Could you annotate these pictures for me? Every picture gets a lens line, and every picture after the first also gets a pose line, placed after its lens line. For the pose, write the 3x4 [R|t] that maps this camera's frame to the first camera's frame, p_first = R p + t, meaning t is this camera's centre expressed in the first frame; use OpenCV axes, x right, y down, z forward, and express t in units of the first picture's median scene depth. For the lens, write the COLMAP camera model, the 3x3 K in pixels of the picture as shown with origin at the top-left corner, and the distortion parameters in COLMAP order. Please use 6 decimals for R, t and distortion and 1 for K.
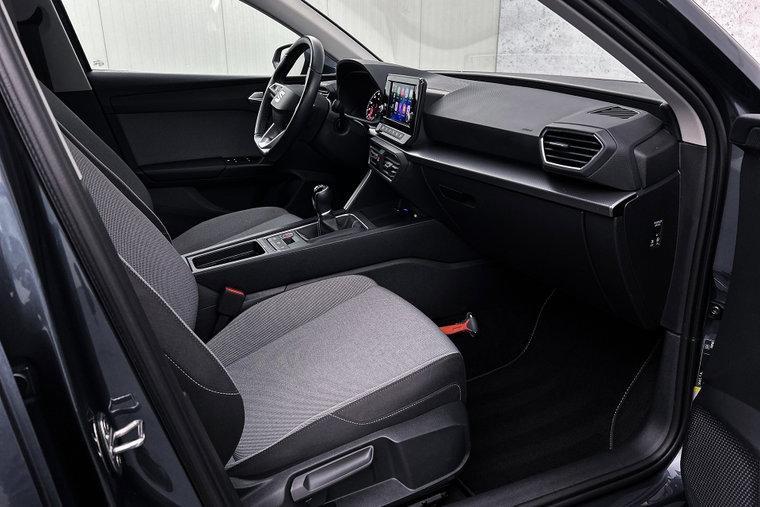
lens RADIAL K [[575.5, 0, 380.0], [0, 575.5, 253.5], [0, 0, 1]] dist [0.038859, -0.005286]
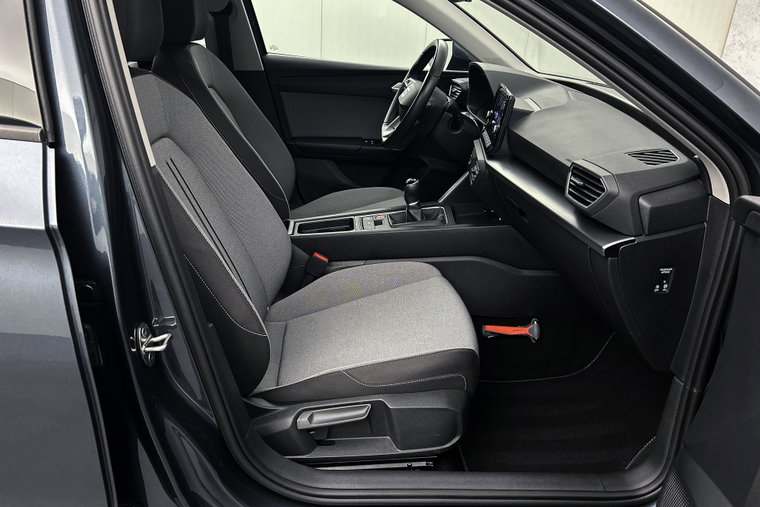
lens RADIAL K [[575.5, 0, 380.0], [0, 575.5, 253.5], [0, 0, 1]] dist [0.038859, -0.005286]
pose [[0.935179, 0.185907, -0.301460, 0.216055], [-0.171935, 0.982438, 0.072487, -0.048478], [0.309641, -0.015957, 0.950720, -0.094673]]
